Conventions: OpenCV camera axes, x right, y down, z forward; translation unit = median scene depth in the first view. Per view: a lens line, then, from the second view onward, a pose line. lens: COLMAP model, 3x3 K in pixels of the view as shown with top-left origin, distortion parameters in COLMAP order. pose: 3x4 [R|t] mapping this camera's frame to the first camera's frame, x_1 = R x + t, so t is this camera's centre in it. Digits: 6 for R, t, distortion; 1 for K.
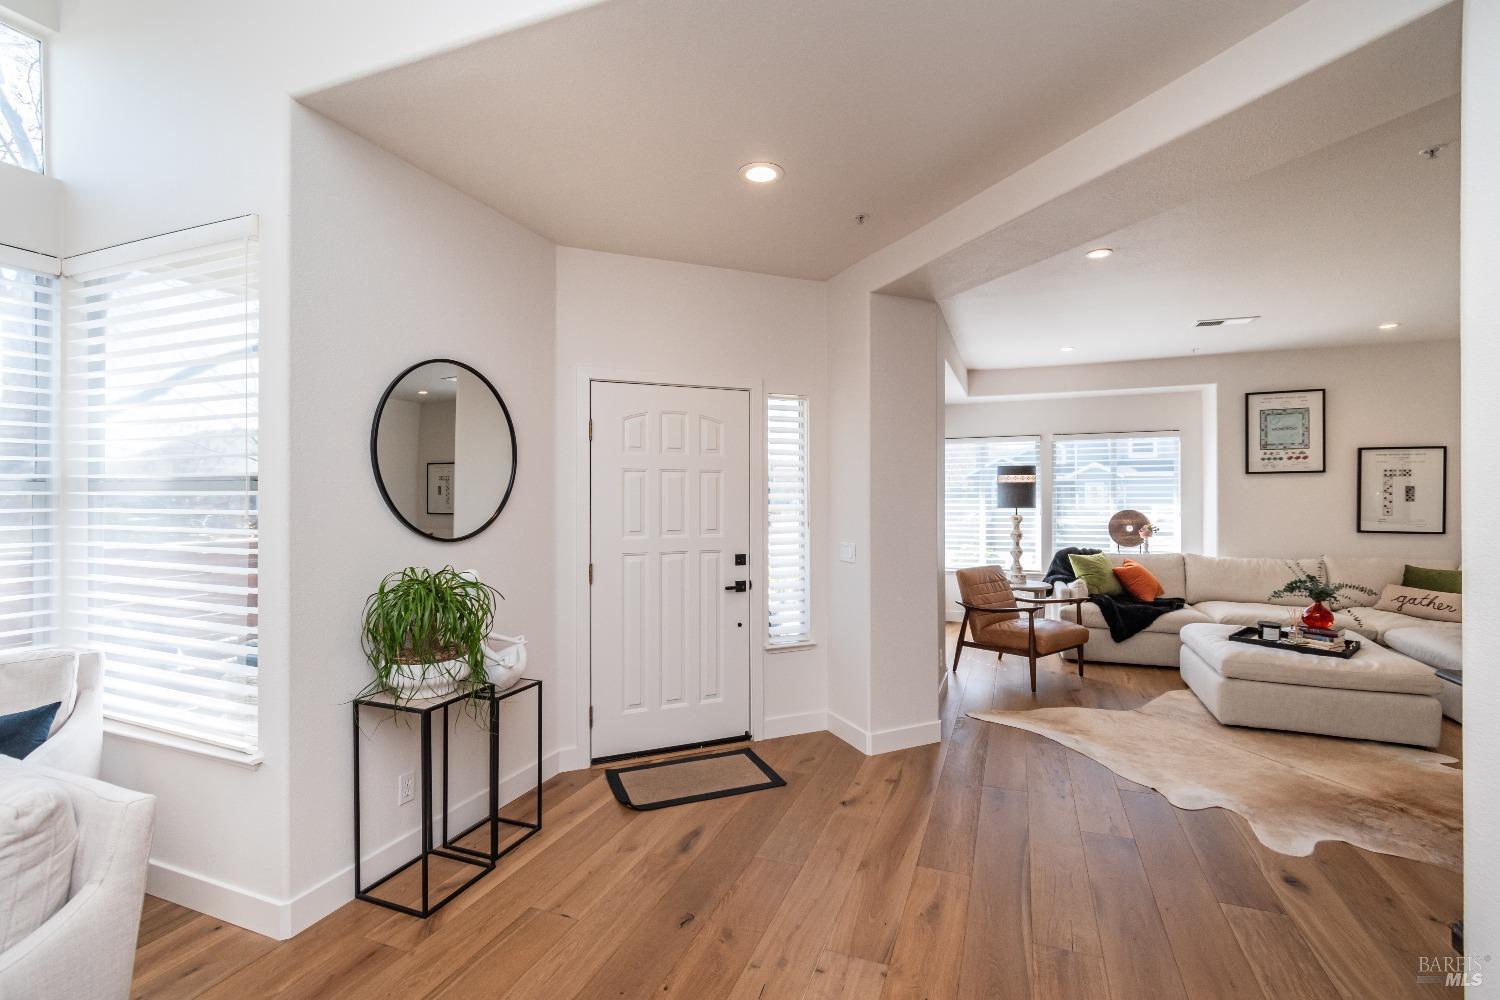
lens RADIAL K [[674.7, 0, 753.7], [0, 674.7, 490.9], [0, 0, 1]] dist [0.000271, -0.000116]
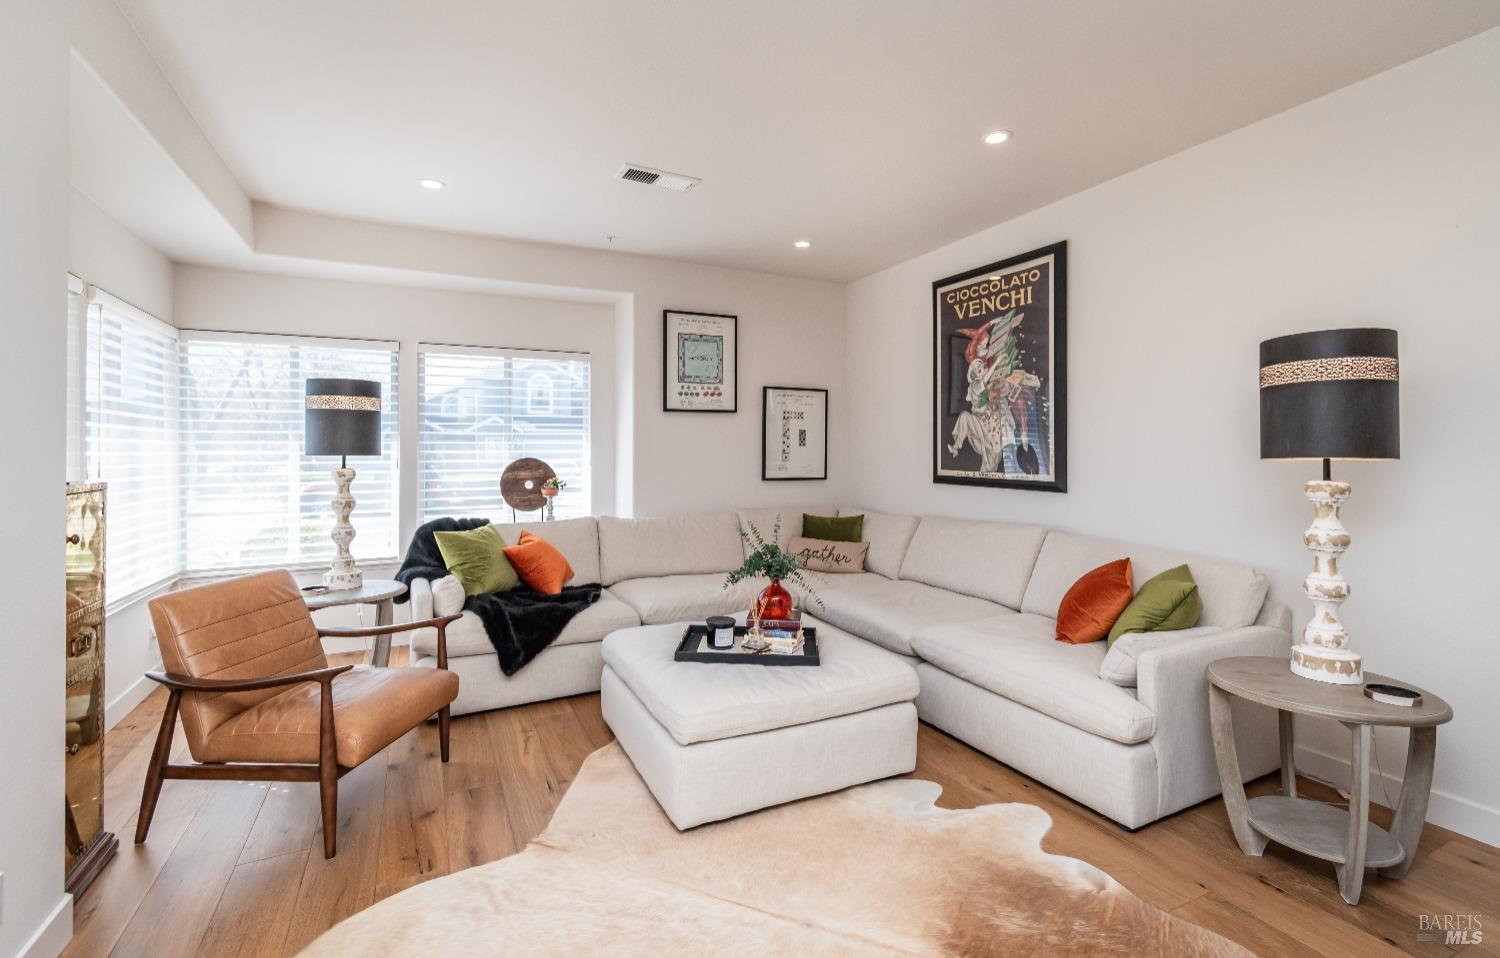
lens RADIAL K [[669.9, 0, 753.8], [0, 669.9, 447.1], [0, 0, 1]] dist [0.001488, 0.000083]
pose [[0.672134, 0.006033, 0.740405, 0.222772], [-0.004598, 0.999982, -0.003975, 0.020317], [-0.740415, -0.000733, 0.672149, 0.402567]]
